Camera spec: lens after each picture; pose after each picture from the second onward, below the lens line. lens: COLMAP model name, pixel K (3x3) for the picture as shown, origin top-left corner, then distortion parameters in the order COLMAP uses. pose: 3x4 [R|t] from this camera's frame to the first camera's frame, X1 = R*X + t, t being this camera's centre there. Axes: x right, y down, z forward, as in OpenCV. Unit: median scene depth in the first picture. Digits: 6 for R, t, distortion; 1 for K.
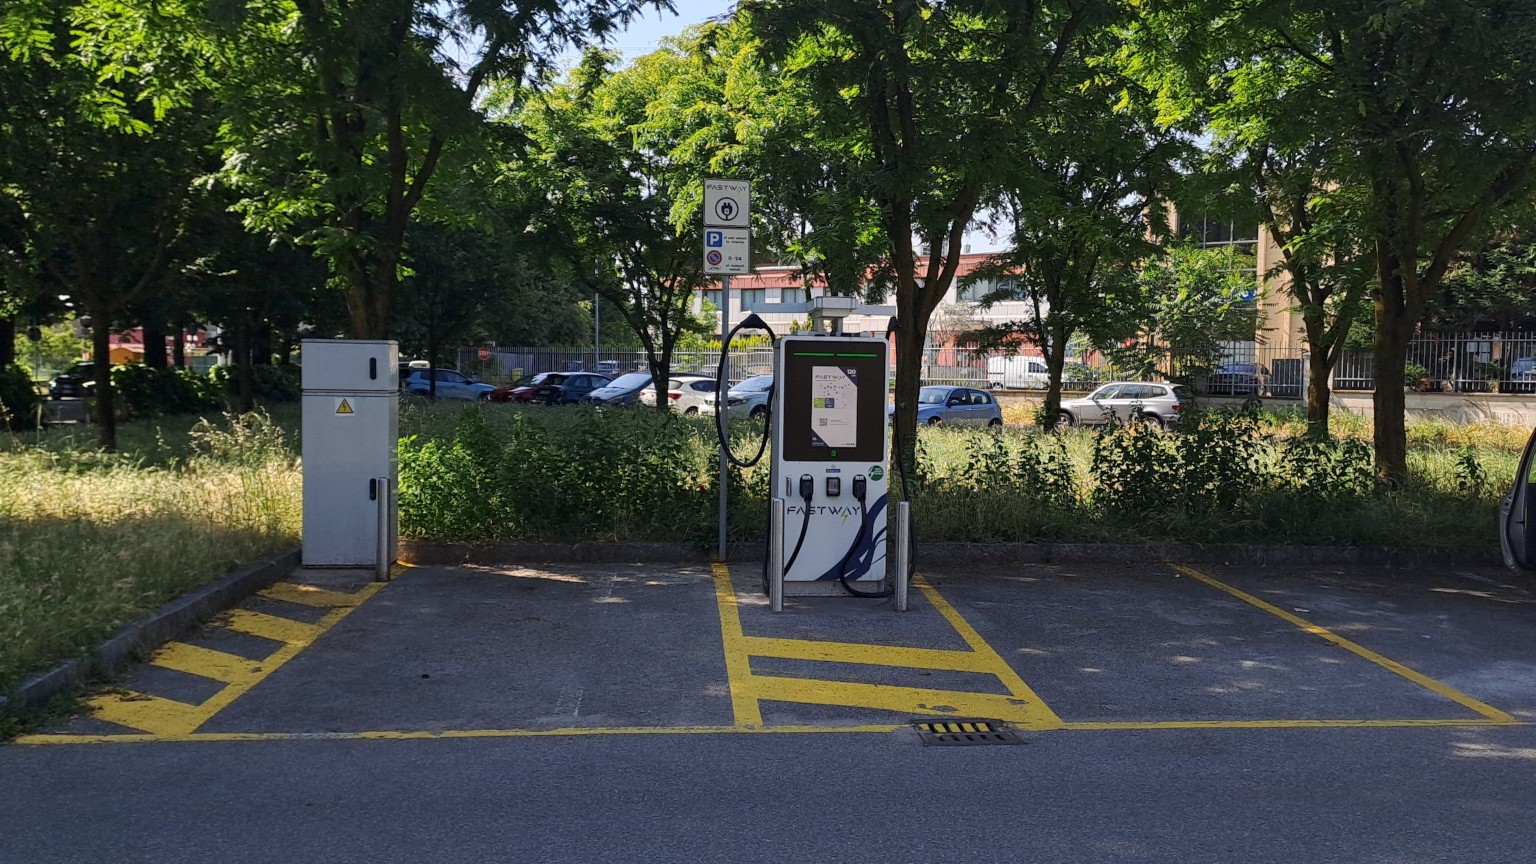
lens RADIAL K [[1128.5, 0, 768.2], [0, 1128.5, 425.5], [0, 0, 1]] dist [0.003406, 0.000297]
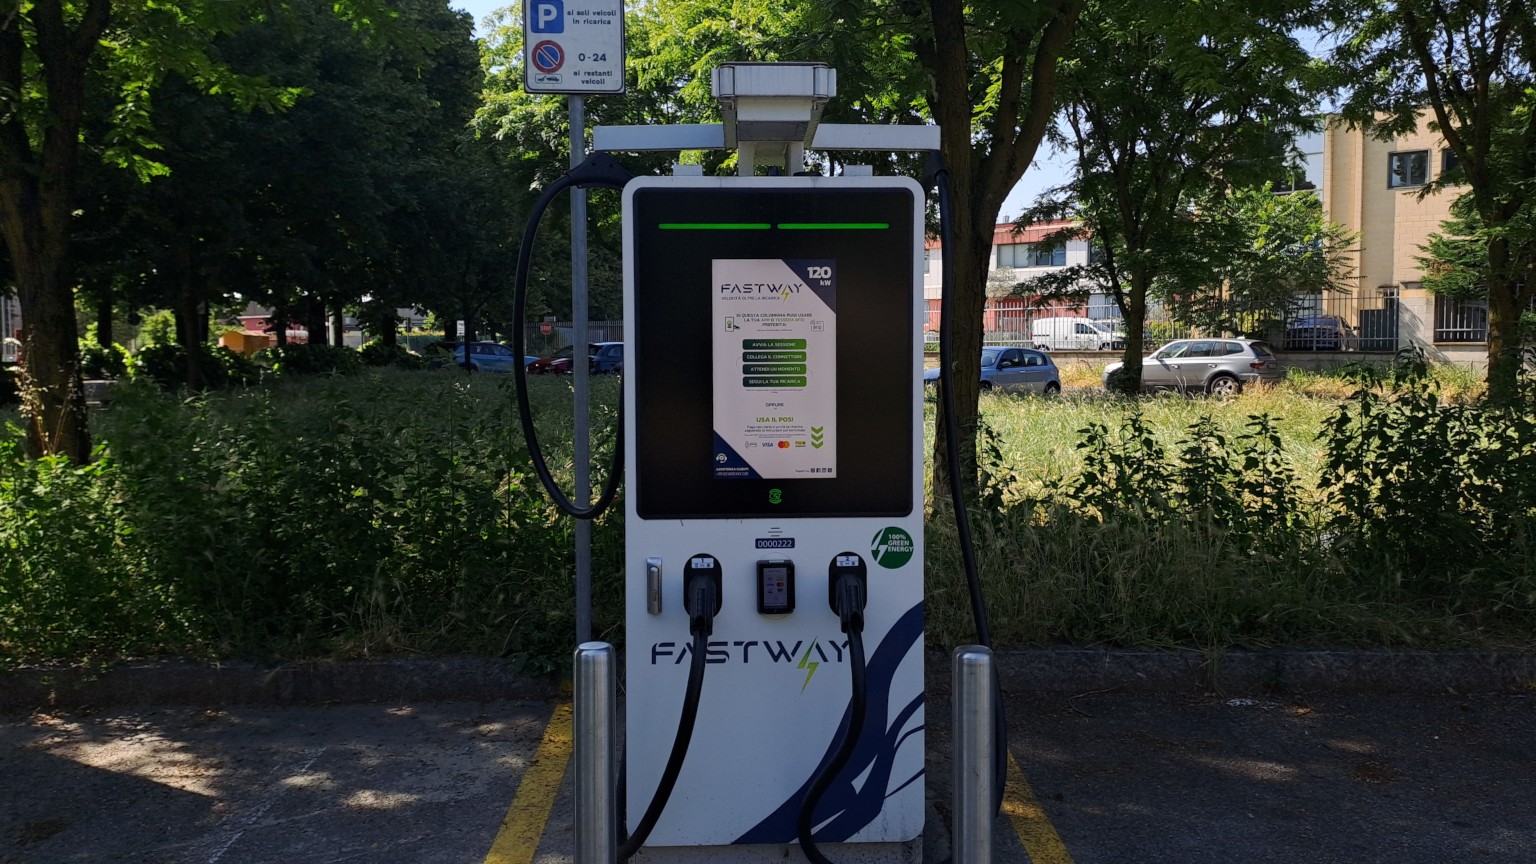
lens RADIAL K [[1163.0, 0, 737.3], [0, 1163.0, 399.2], [0, 0, 1]] dist [0.065055, -0.003301]
pose [[0.998053, -0.017998, -0.059713, 0.055376], [0.018279, 0.999824, 0.004157, -0.006962], [0.059628, -0.005240, 0.998207, 0.498786]]
